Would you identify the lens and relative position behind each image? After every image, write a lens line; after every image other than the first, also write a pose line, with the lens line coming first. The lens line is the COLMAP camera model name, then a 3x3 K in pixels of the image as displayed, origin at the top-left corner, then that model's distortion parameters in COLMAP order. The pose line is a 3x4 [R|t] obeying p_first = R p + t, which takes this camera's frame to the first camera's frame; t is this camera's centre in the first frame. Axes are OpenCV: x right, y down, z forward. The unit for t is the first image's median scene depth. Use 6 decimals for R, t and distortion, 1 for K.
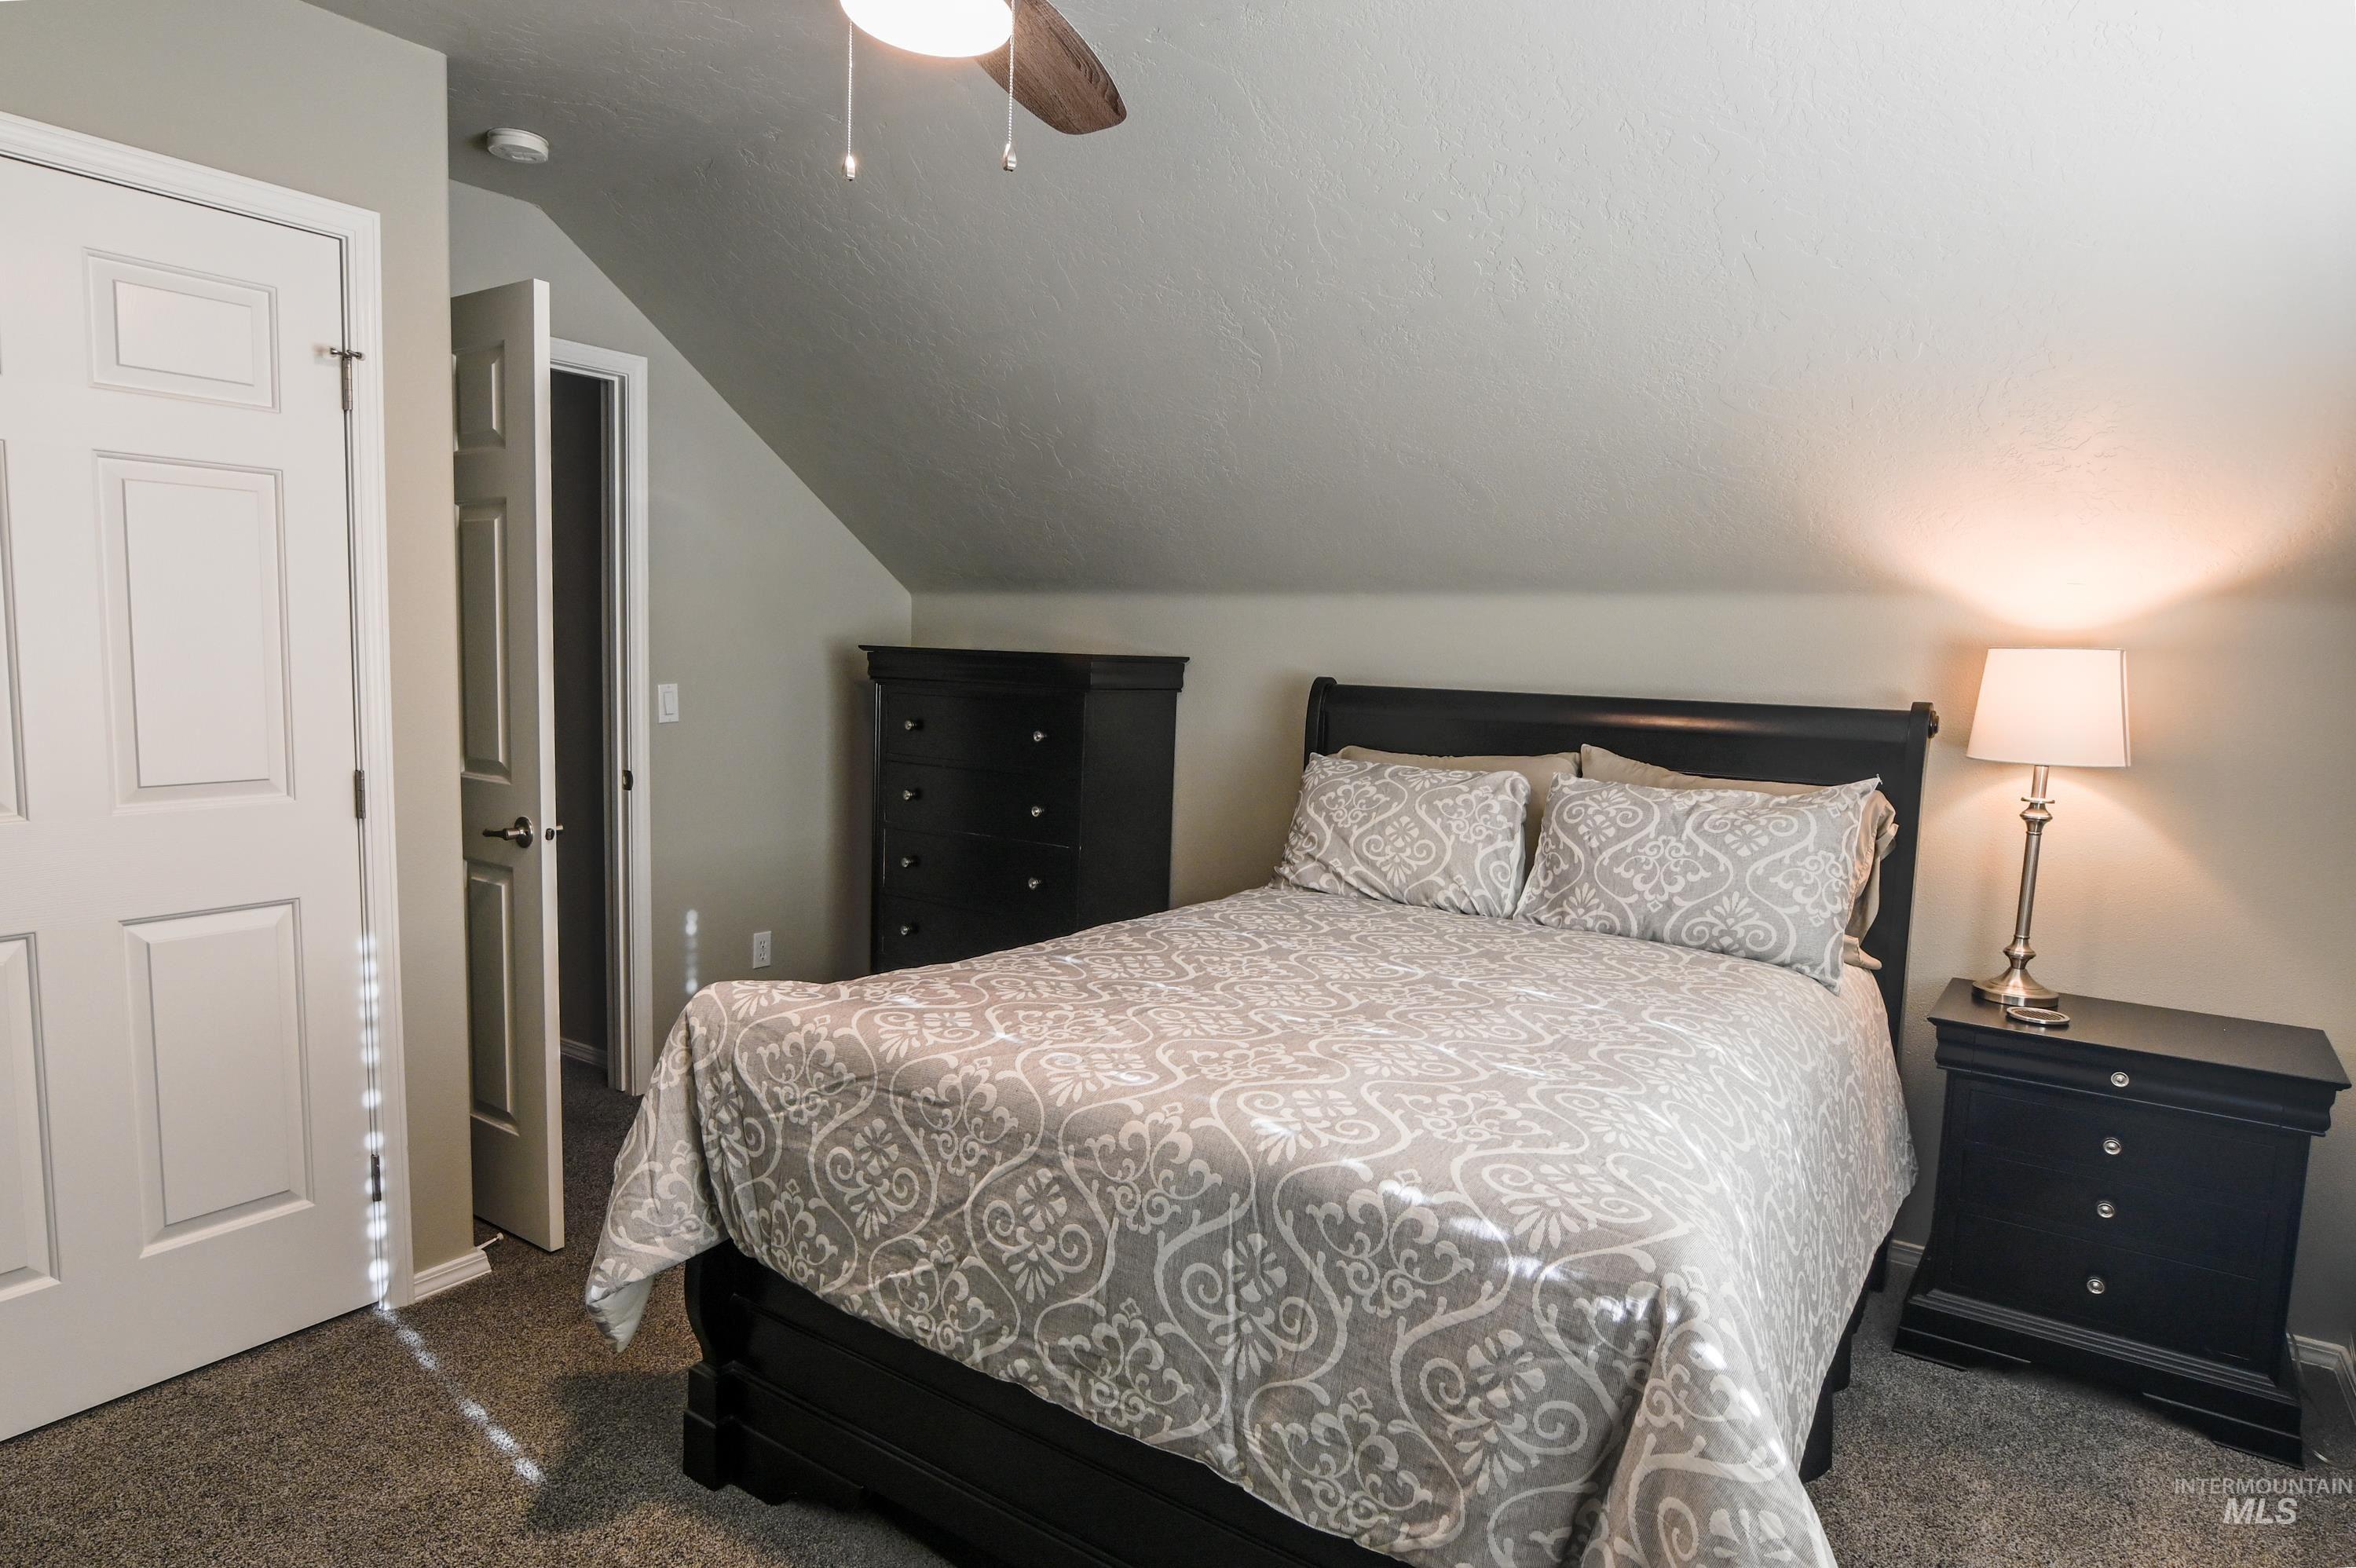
lens RADIAL K [[1272.5, 0, 1178.0], [0, 1272.5, 784.0], [0, 0, 1]] dist [-0.000158, 0.000000]
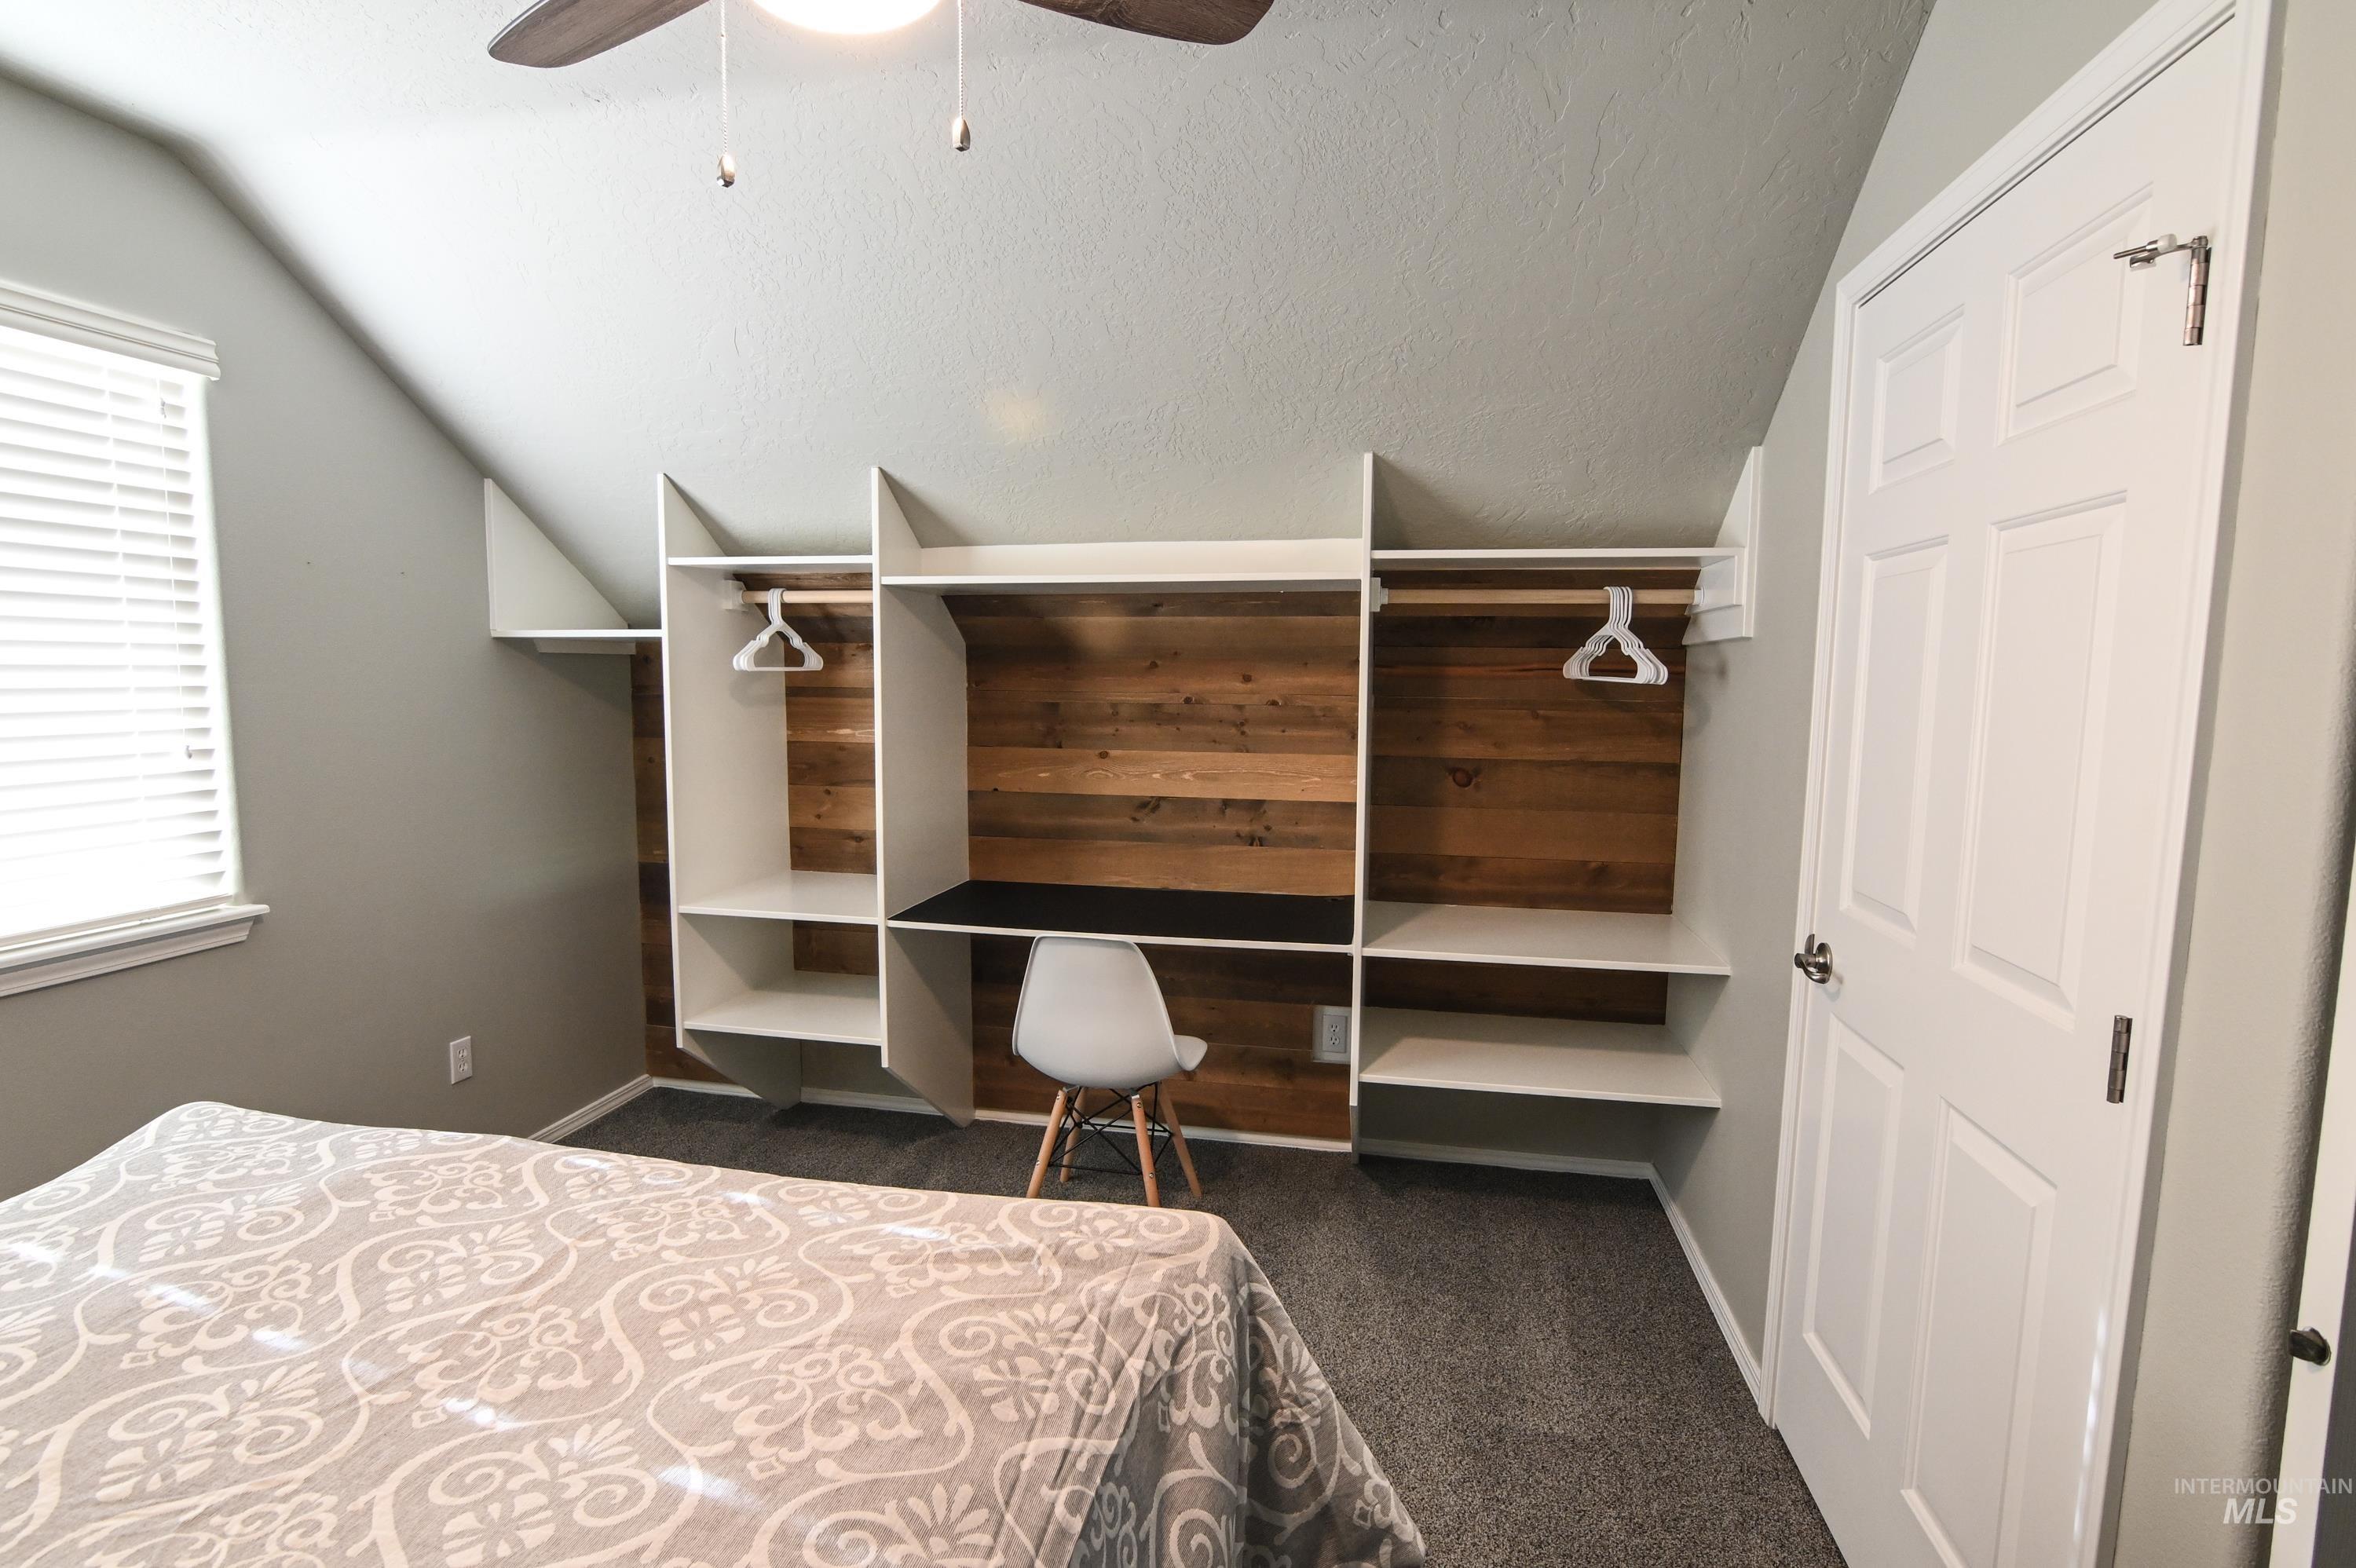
lens RADIAL K [[1154.1, 0, 1180.8], [0, 1154.1, 790.0], [0, 0, 1]] dist [-0.019079, 0.001211]
pose [[-0.926510, -0.003770, -0.376252, -0.106896], [-0.077082, 0.980644, 0.179989, -0.203622], [0.368290, 0.195764, -0.908867, 1.594378]]
